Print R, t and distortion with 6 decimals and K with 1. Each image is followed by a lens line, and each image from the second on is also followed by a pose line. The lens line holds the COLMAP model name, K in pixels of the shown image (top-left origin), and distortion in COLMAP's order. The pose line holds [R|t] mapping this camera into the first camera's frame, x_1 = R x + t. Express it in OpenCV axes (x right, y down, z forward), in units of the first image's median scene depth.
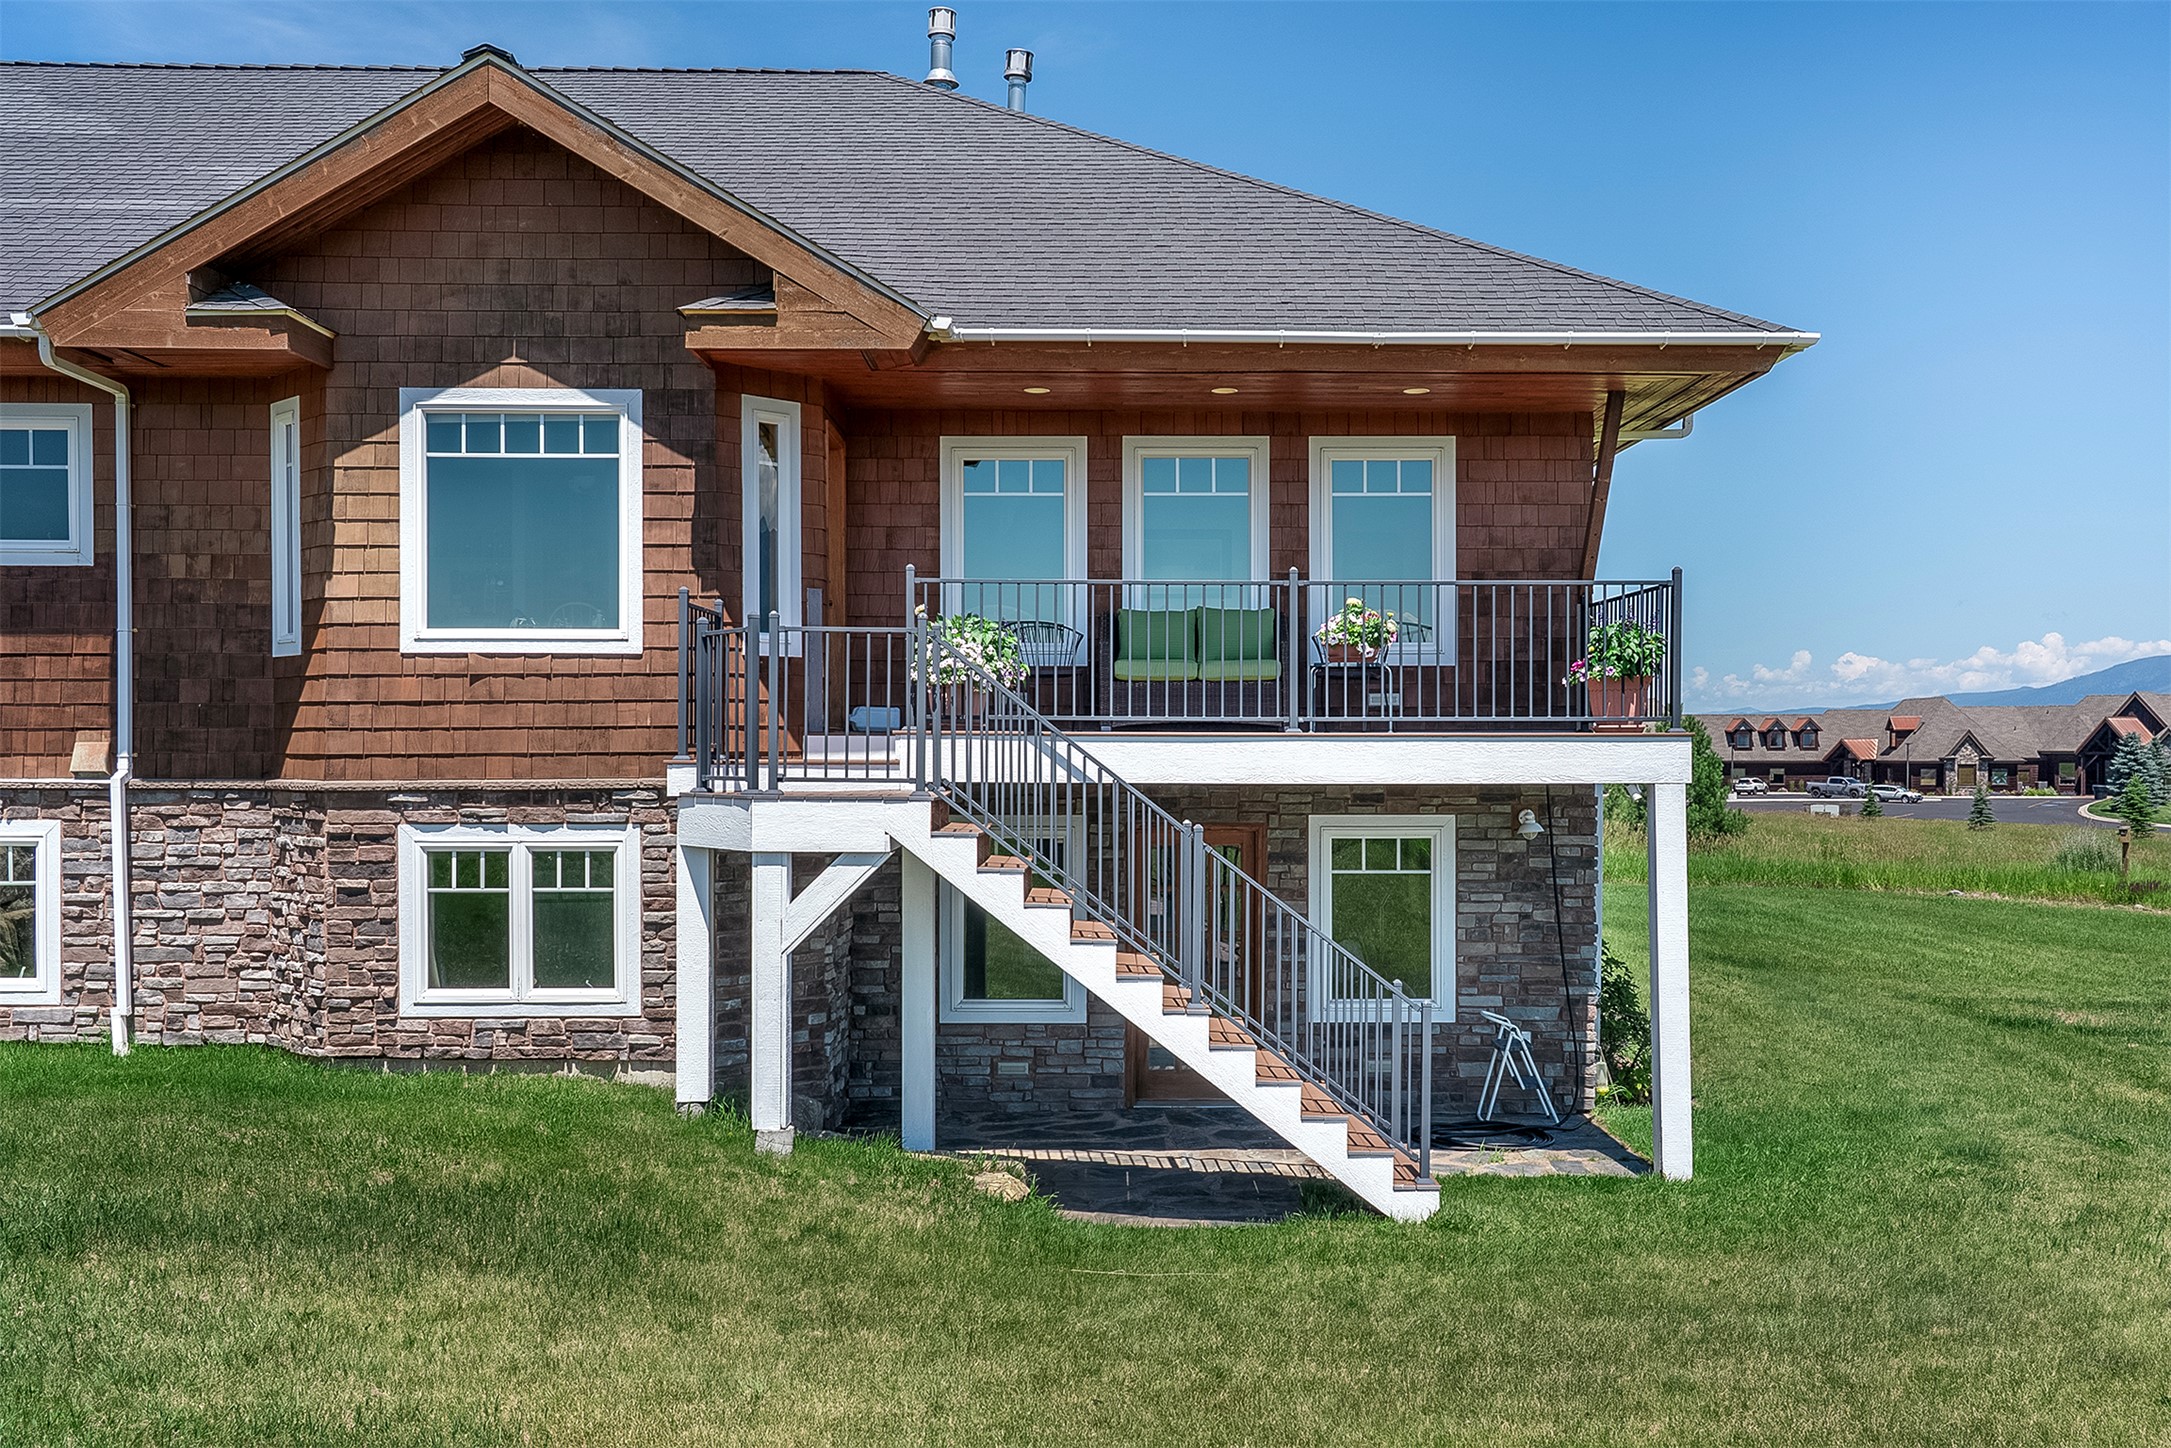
lens RADIAL K [[2017.3, 0, 1086.4], [0, 2017.3, 759.7], [0, 0, 1]] dist [0.018866, 0.006327]
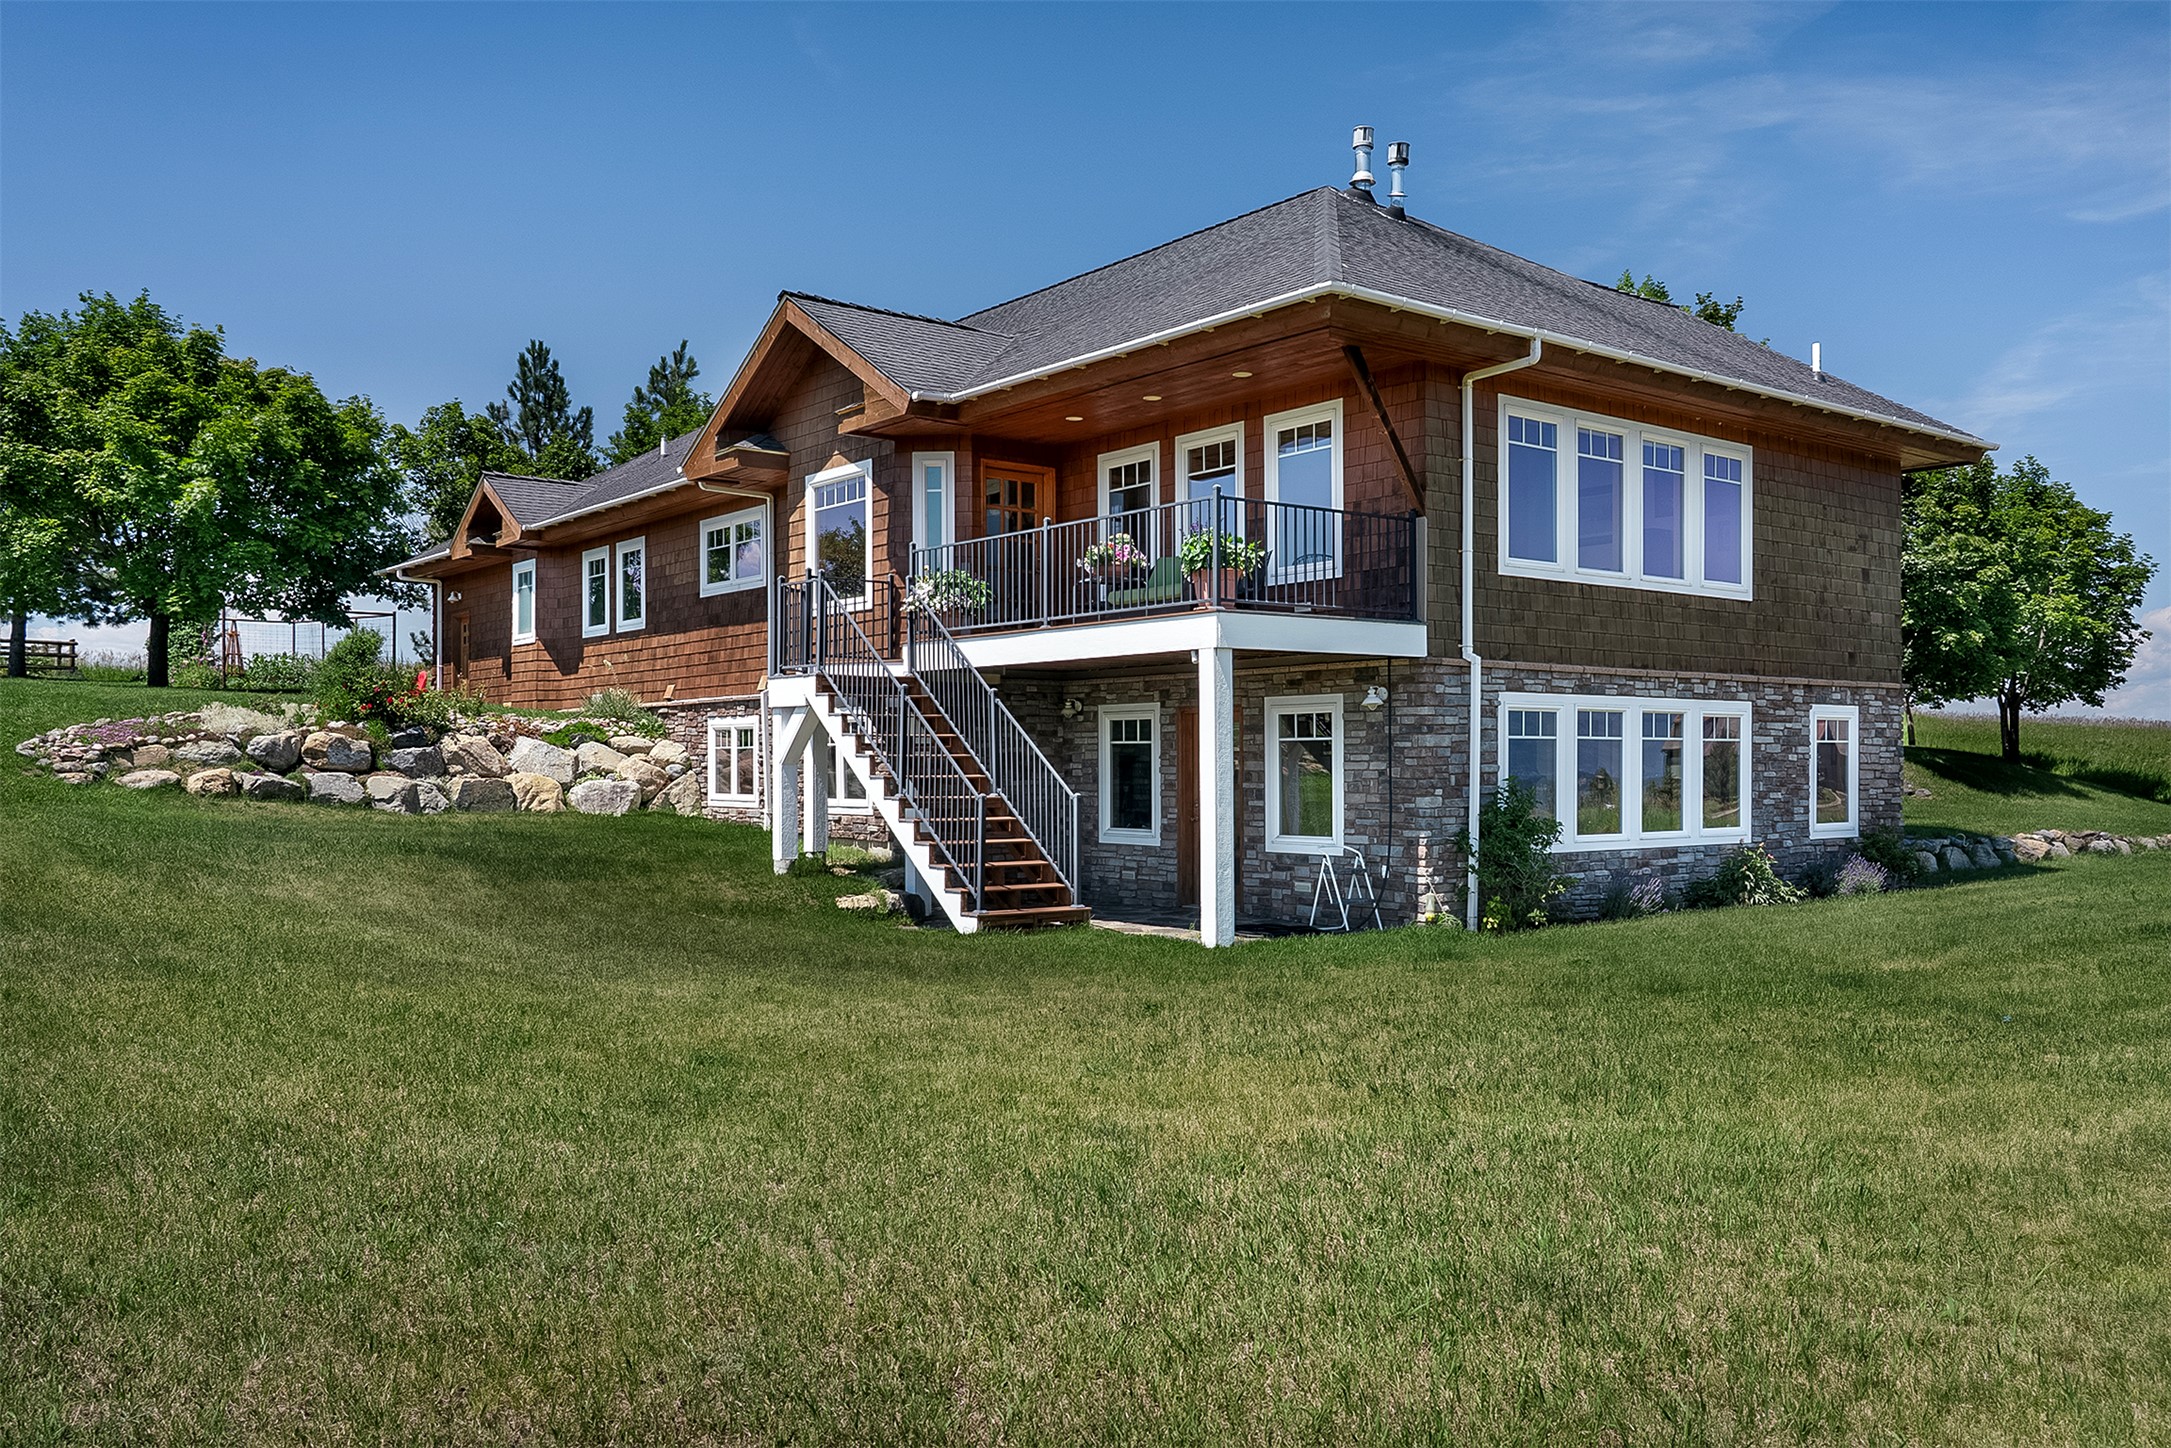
lens RADIAL K [[1719.5, 0, 1084.4], [0, 1719.5, 774.2], [0, 0, 1]] dist [0.000112, 0.000019]
pose [[0.606608, 0.003349, -0.794994, 1.083371], [-0.005519, 0.999985, 0.000002, 0.090650], [0.794982, 0.004386, 0.606617, 0.239067]]
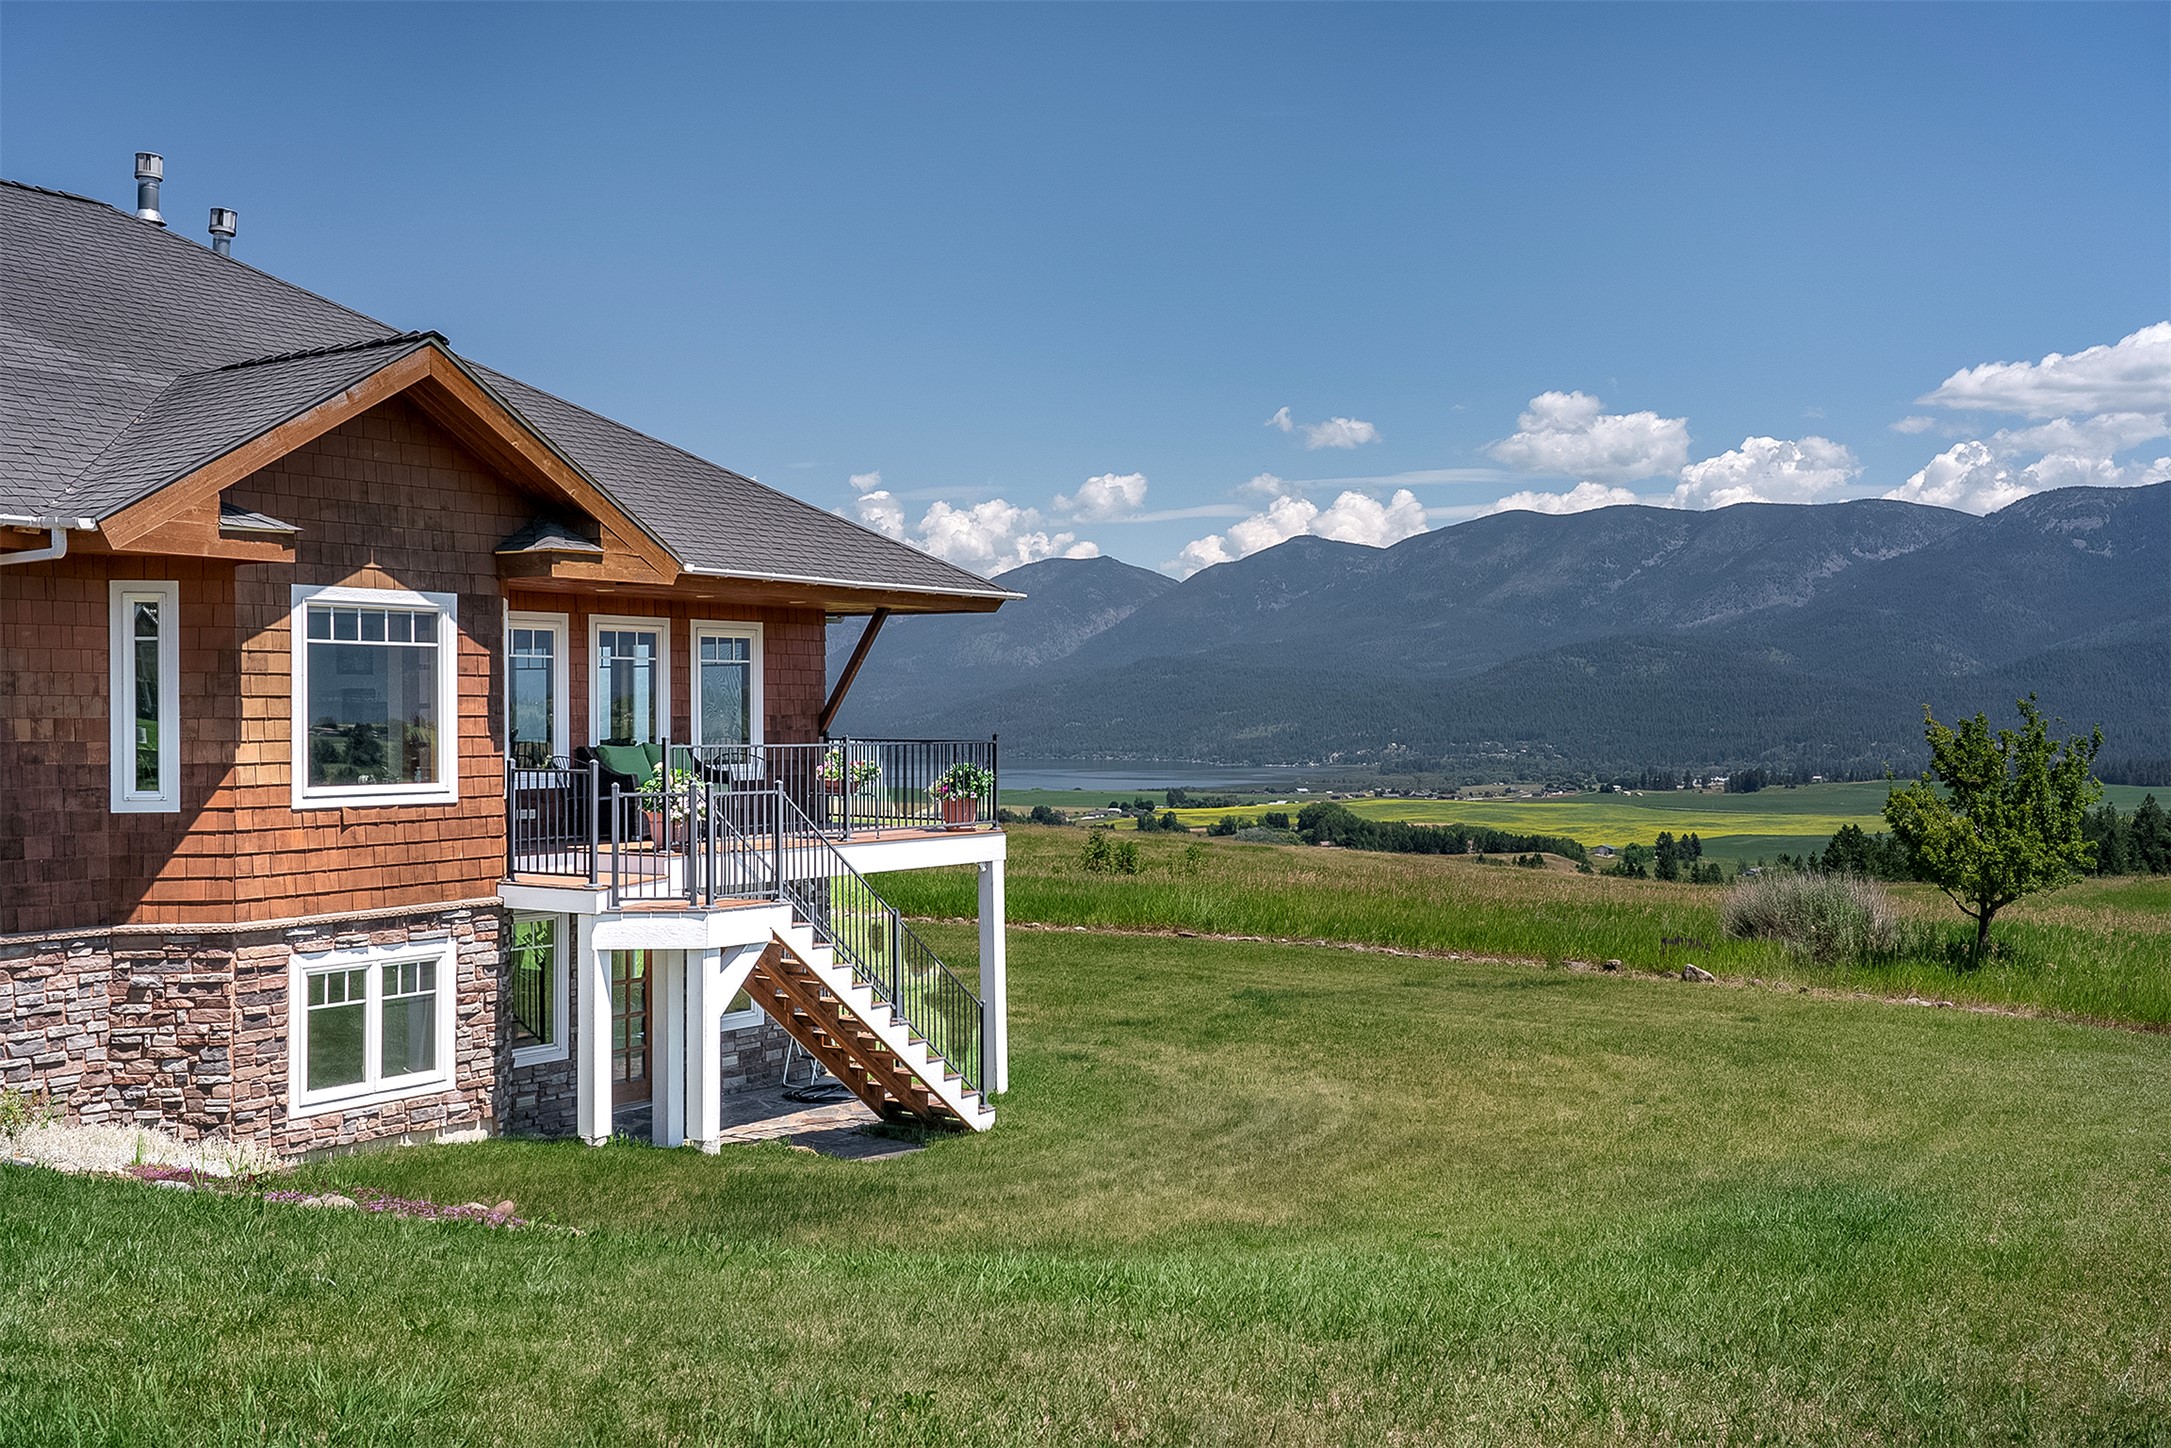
lens RADIAL K [[2142.0, 0, 1085.5], [0, 2142.0, 724.0], [0, 0, 1]] dist [0.042256, 0.007166]
pose [[0.579386, -0.005318, 0.815036, -1.089690], [0.007259, 0.999973, 0.001364, -0.100377], [-0.815021, 0.005126, 0.579408, -0.102424]]
